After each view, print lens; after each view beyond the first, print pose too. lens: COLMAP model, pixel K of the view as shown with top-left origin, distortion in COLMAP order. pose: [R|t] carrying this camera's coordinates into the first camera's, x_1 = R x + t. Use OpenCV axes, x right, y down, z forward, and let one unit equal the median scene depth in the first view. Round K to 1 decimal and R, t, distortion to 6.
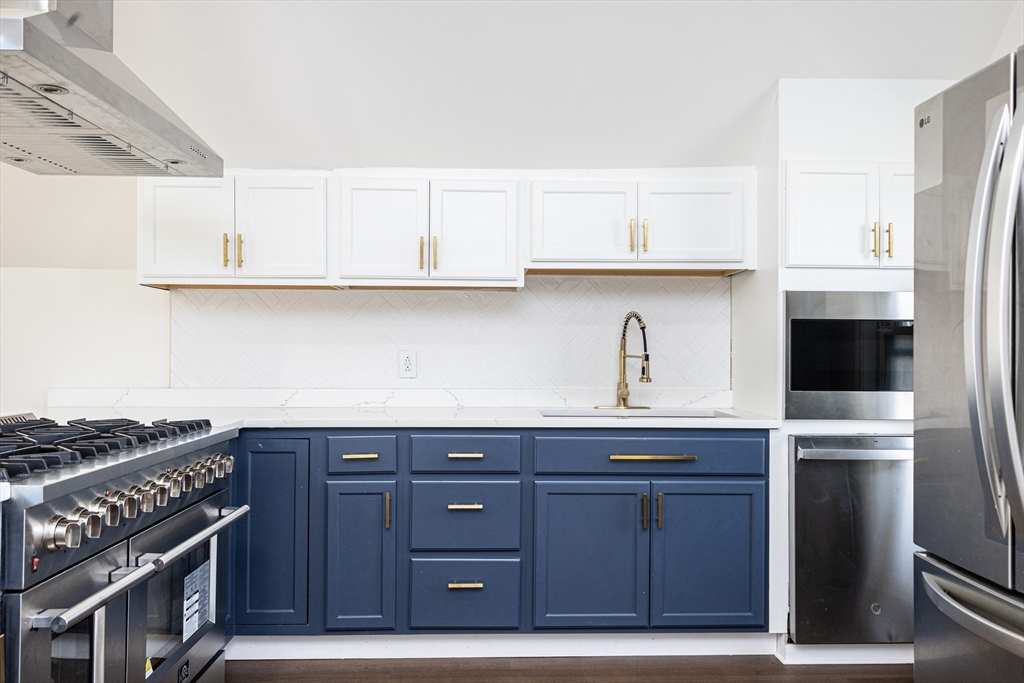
lens RADIAL K [[894.0, 0, 511.3], [0, 894.0, 340.4], [0, 0, 1]] dist [0.009037, -0.051548]
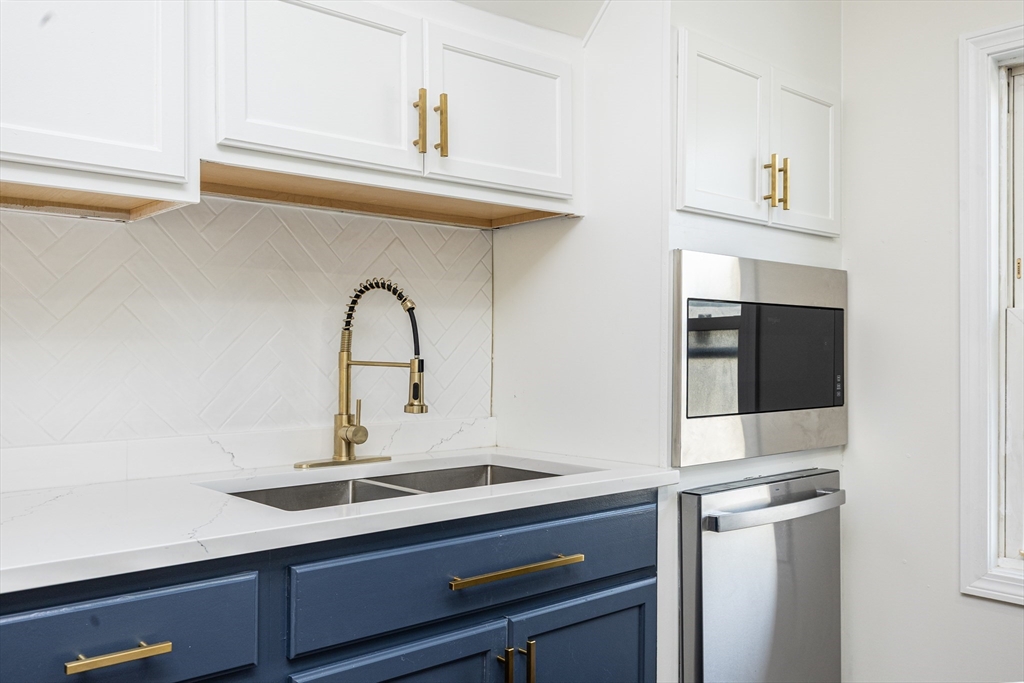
lens RADIAL K [[894.0, 0, 508.4], [0, 894.0, 349.9], [0, 0, 1]] dist [0.009037, -0.051548]
pose [[0.778247, 0.000533, 0.627958, -0.136577], [-0.002957, 0.999992, 0.002816, 0.008150], [-0.627951, -0.004048, 0.778242, 0.560469]]
